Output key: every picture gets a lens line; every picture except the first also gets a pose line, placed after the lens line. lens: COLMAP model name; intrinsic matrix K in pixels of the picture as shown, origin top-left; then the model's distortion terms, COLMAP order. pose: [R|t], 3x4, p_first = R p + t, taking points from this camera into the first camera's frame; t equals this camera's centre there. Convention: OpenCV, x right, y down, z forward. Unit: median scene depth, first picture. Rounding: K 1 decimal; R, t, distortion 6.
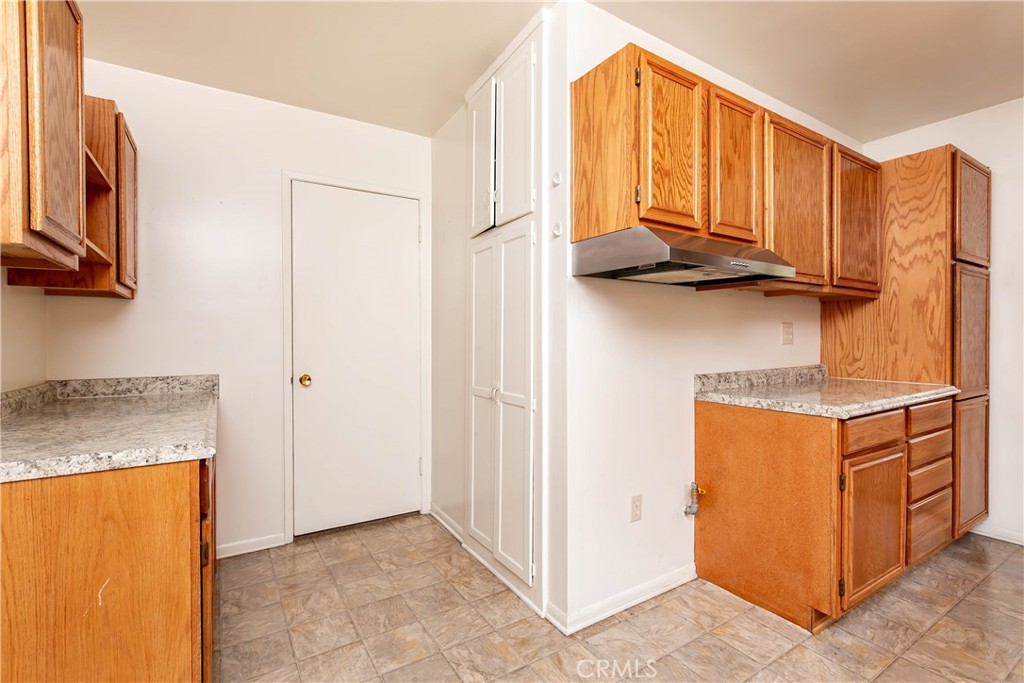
lens RADIAL K [[467.6, 0, 514.1], [0, 467.6, 342.5], [0, 0, 1]] dist [-0.034447, 0.007482]
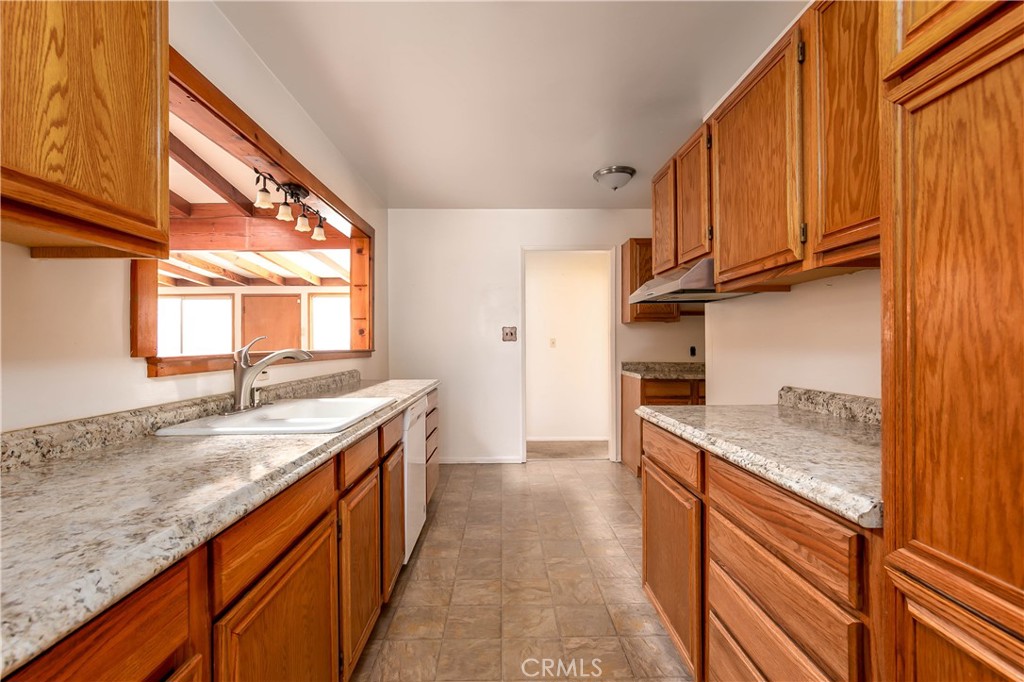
lens RADIAL K [[467.6, 0, 513.5], [0, 467.6, 343.0], [0, 0, 1]] dist [-0.034447, 0.007482]
pose [[-0.519675, 0.005331, -0.854347, 1.340504], [0.002256, 0.999986, 0.004868, -0.017483], [0.854361, 0.000602, -0.519680, 0.957782]]
